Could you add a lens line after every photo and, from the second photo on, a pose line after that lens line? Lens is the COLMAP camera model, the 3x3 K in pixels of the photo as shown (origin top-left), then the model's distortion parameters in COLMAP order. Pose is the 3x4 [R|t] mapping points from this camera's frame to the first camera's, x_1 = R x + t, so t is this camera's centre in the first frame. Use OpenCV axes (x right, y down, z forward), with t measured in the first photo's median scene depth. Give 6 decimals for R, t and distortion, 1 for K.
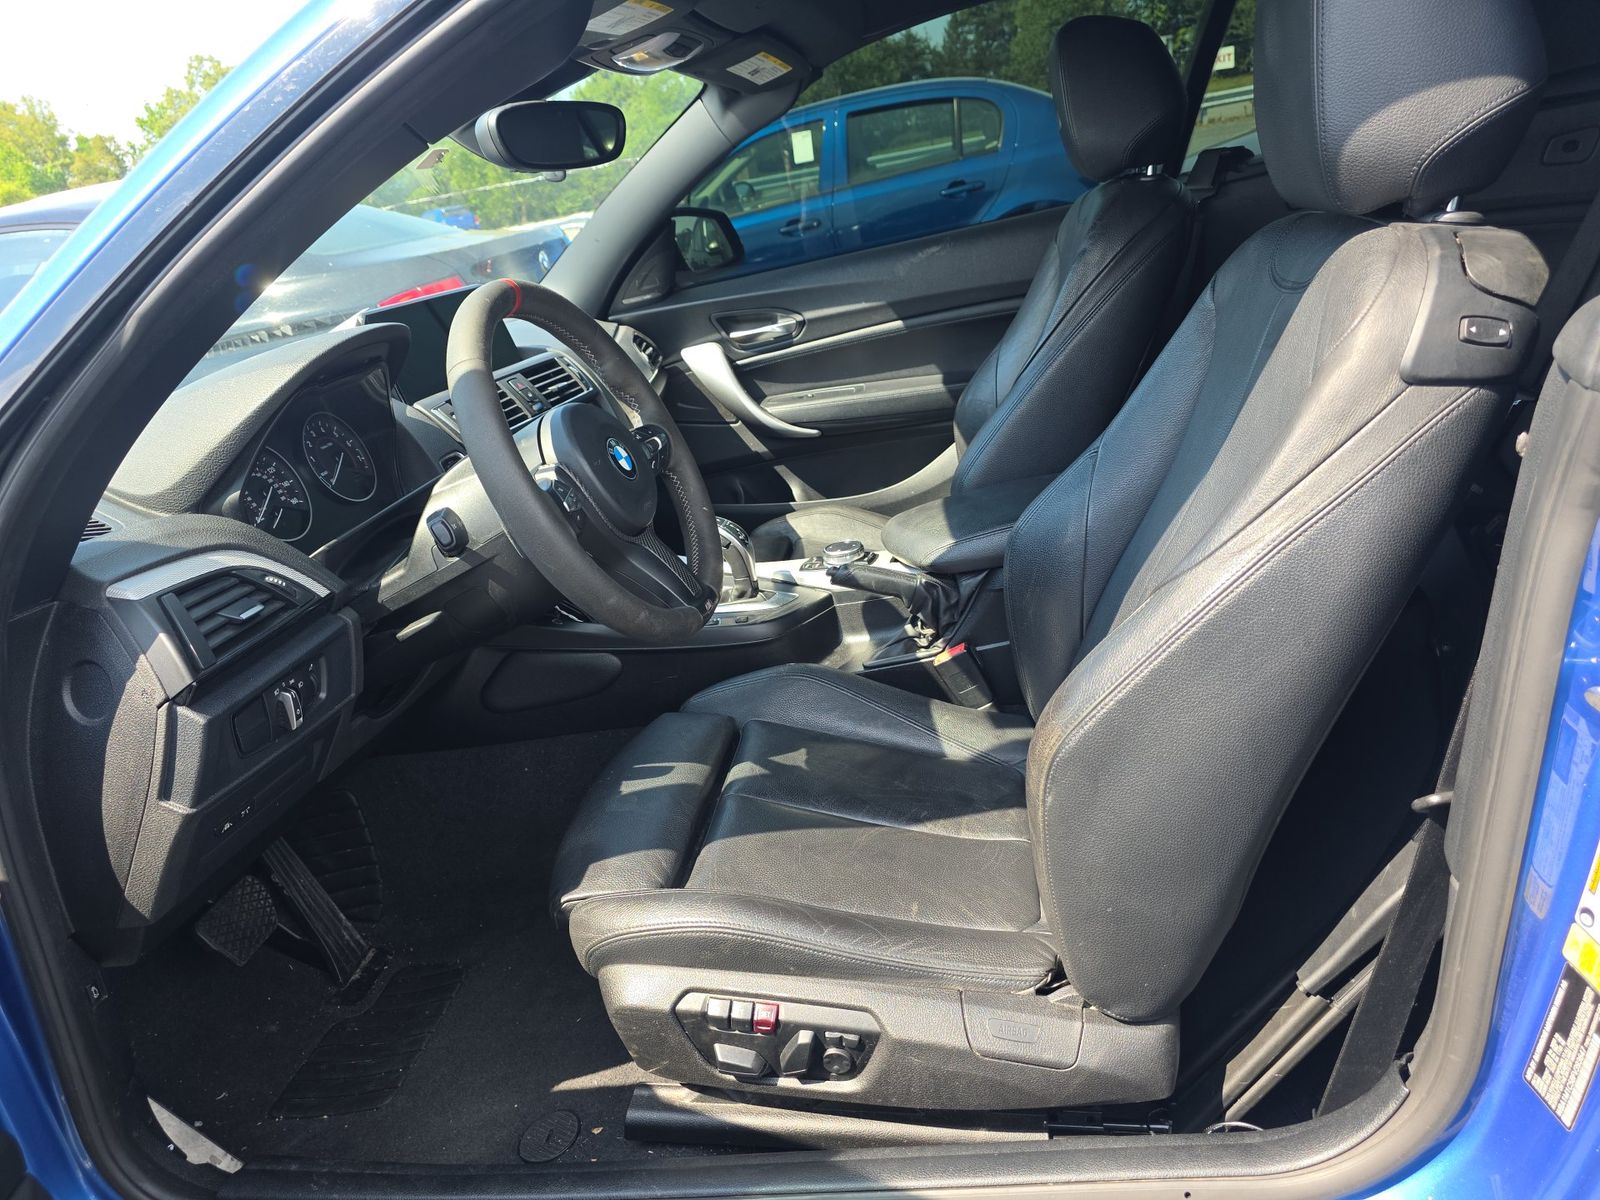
lens RADIAL K [[1047.9, 0, 812.8], [0, 1047.9, 571.5], [0, 0, 1]] dist [0.042853, -0.038510]
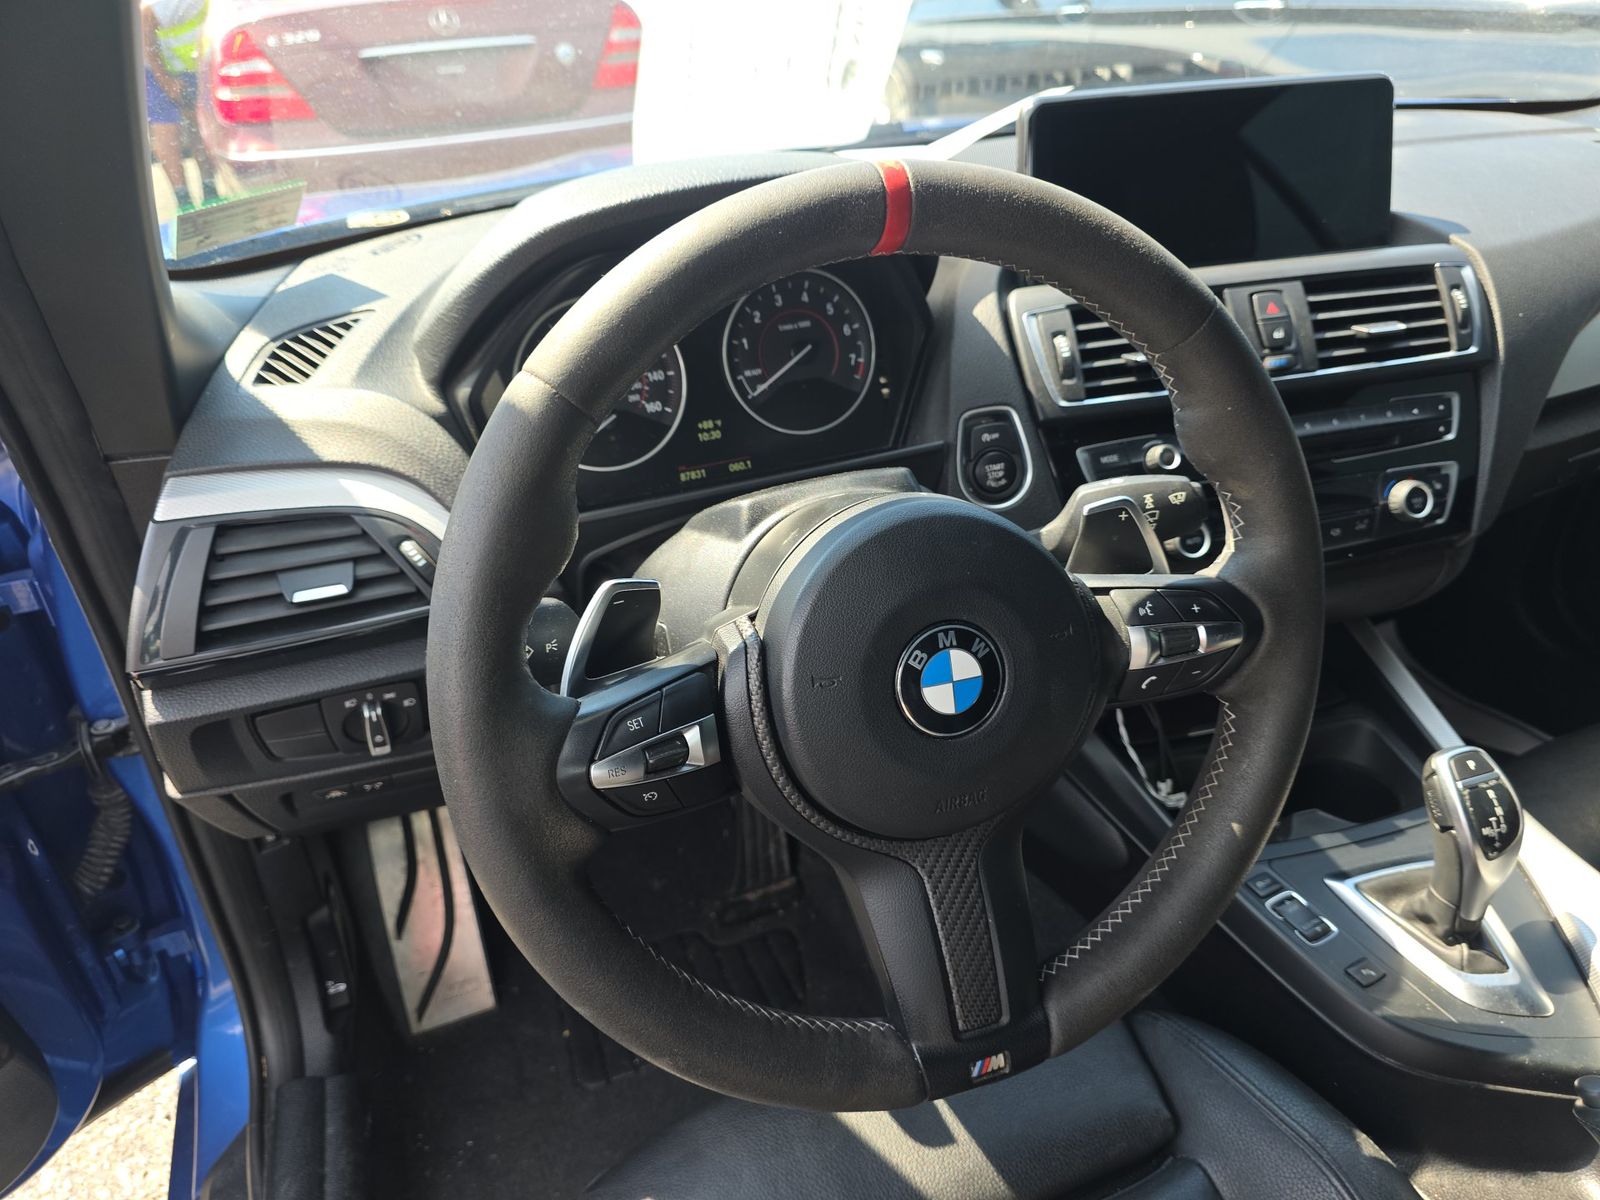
lens RADIAL K [[1084.2, 0, 828.8], [0, 1084.2, 592.2], [0, 0, 1]] dist [0.049427, -0.076182]
pose [[0.499331, 0.559726, -0.661344, 0.038431], [-0.347032, 0.828615, 0.439278, -0.227672], [0.793875, 0.010162, 0.607996, 0.532515]]
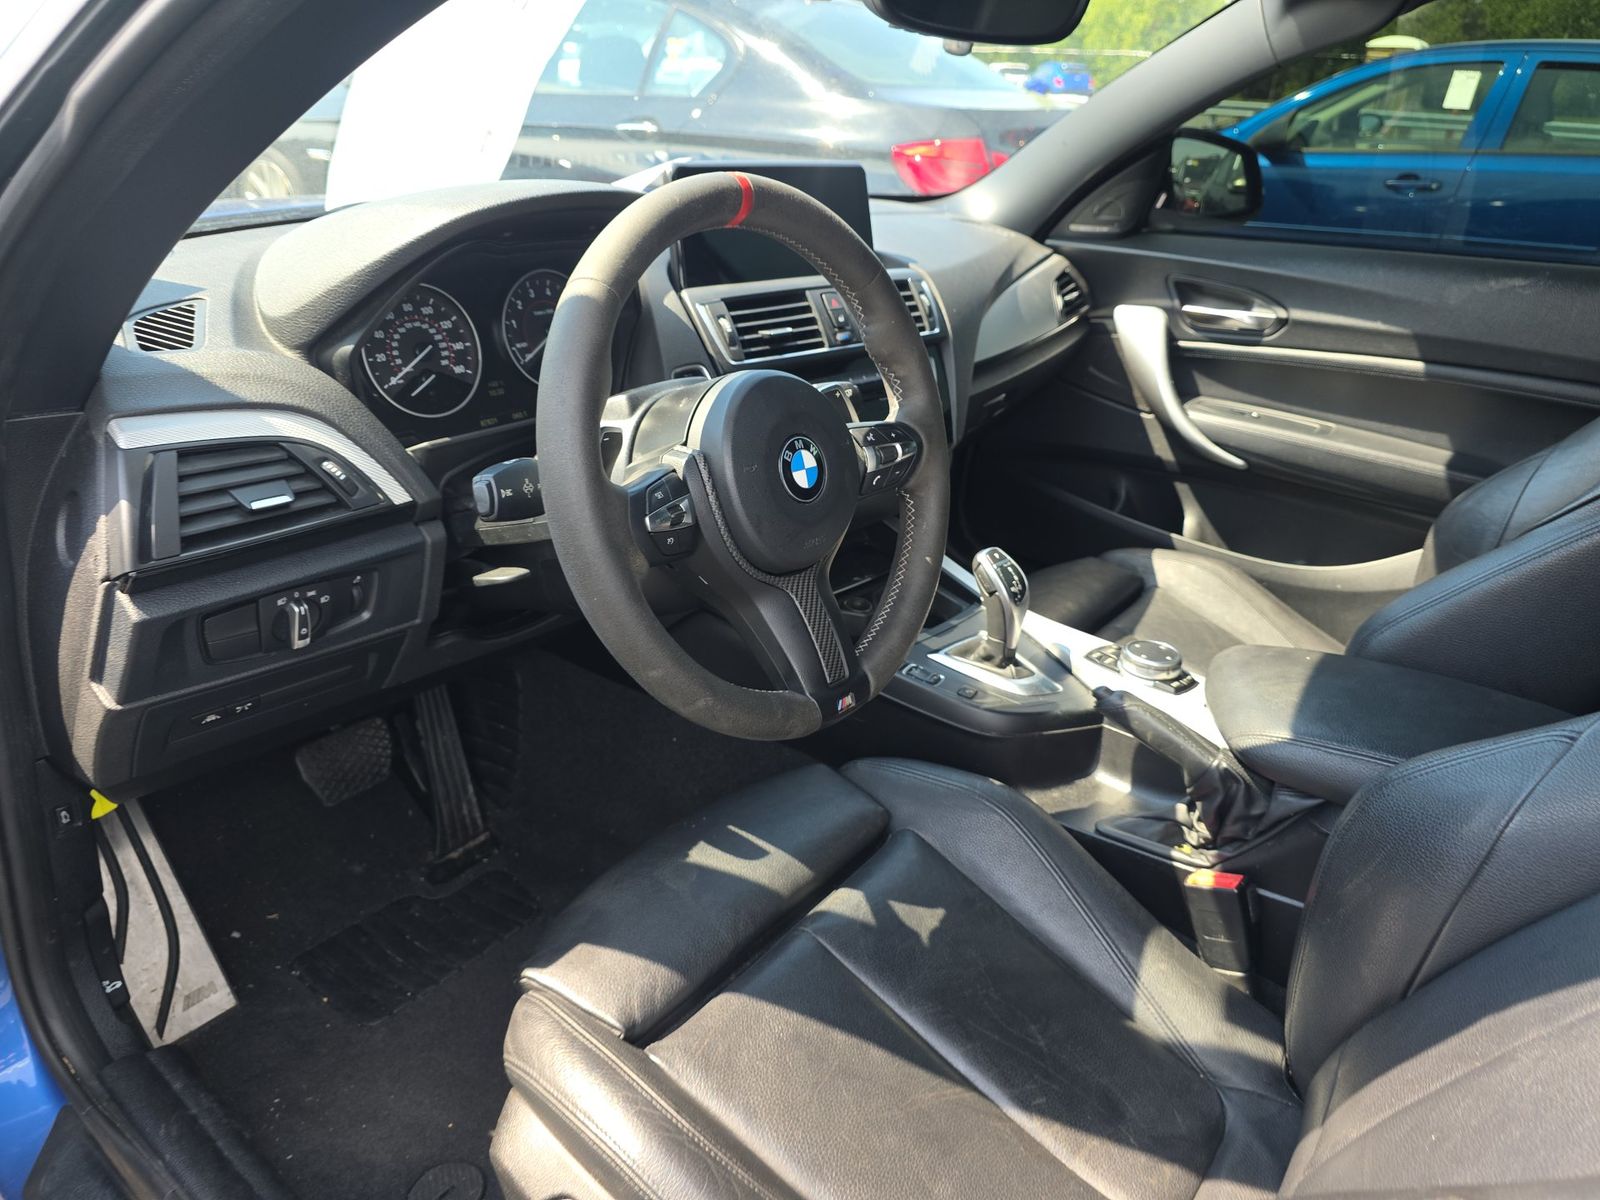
lens RADIAL K [[1066.3, 0, 824.5], [0, 1066.3, 568.6], [0, 0, 1]] dist [0.048544, -0.054888]
pose [[0.847266, 0.398096, -0.351653, 0.080258], [-0.363603, 0.917292, 0.162381, -0.125549], [0.387212, -0.009718, 0.921939, 0.261482]]
